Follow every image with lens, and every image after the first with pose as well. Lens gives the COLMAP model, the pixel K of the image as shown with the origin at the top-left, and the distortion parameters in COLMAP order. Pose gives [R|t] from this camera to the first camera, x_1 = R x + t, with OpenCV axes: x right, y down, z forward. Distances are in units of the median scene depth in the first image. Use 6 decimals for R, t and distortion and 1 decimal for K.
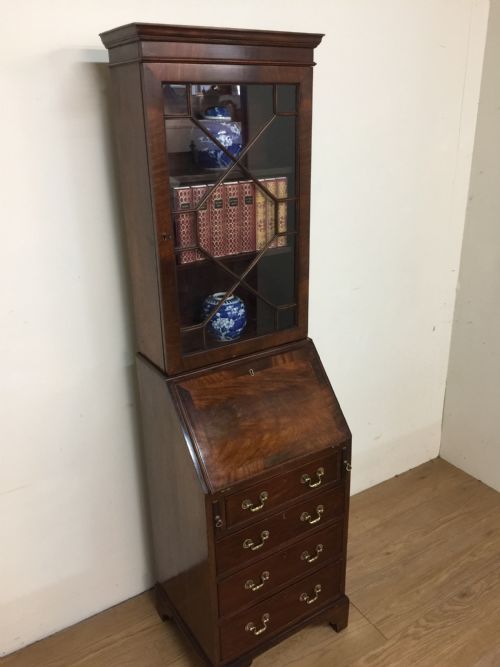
lens RADIAL K [[565.0, 0, 252.8], [0, 565.0, 331.0], [0, 0, 1]] dist [0.087299, -0.102674]
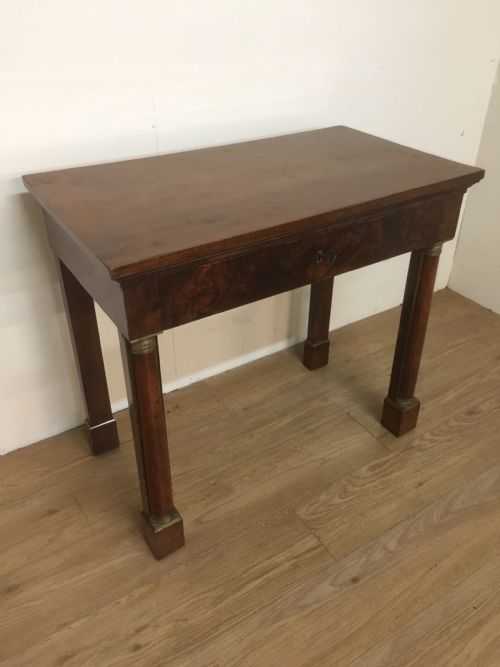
lens RADIAL K [[565.0, 0, 248.5], [0, 565.0, 334.4], [0, 0, 1]] dist [0.087299, -0.102674]
pose [[0.999408, 0.018810, 0.028822, -0.030323], [-0.024738, 0.974822, 0.221606, 0.130587], [-0.023928, -0.222188, 0.974710, 0.114404]]
